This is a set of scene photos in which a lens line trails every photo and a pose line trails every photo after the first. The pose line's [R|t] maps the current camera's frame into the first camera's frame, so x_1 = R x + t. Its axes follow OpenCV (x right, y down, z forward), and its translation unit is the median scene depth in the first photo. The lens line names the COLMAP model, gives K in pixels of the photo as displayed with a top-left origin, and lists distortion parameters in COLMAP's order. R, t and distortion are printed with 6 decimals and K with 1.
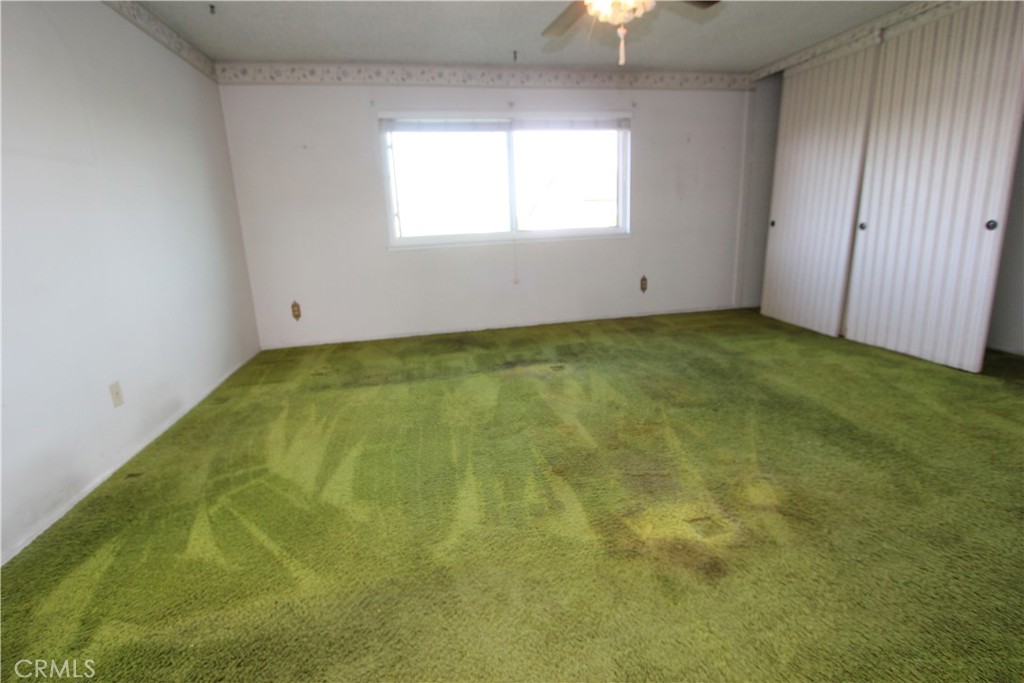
lens RADIAL K [[466.2, 0, 515.4], [0, 466.2, 327.9], [0, 0, 1]] dist [-0.013789, 0.000264]
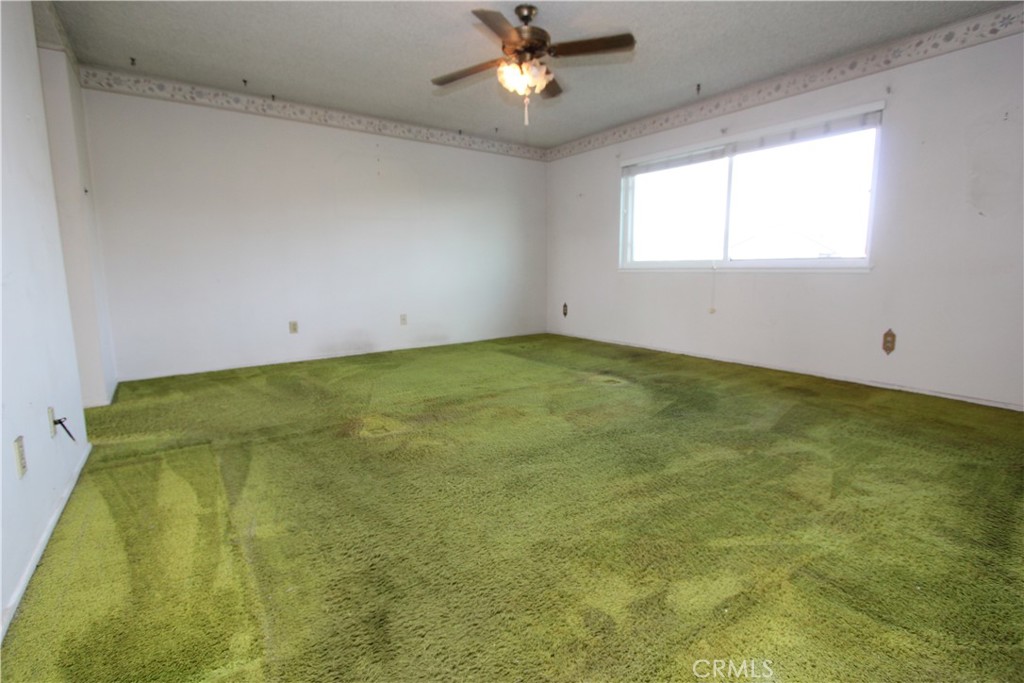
lens RADIAL K [[466.2, 0, 515.4], [0, 466.2, 327.9], [0, 0, 1]] dist [-0.013789, 0.000264]
pose [[0.421651, 0.161756, -0.892214, 0.724146], [-0.194927, 0.977125, 0.085029, -0.071752], [0.885558, 0.138064, 0.443537, 0.232113]]
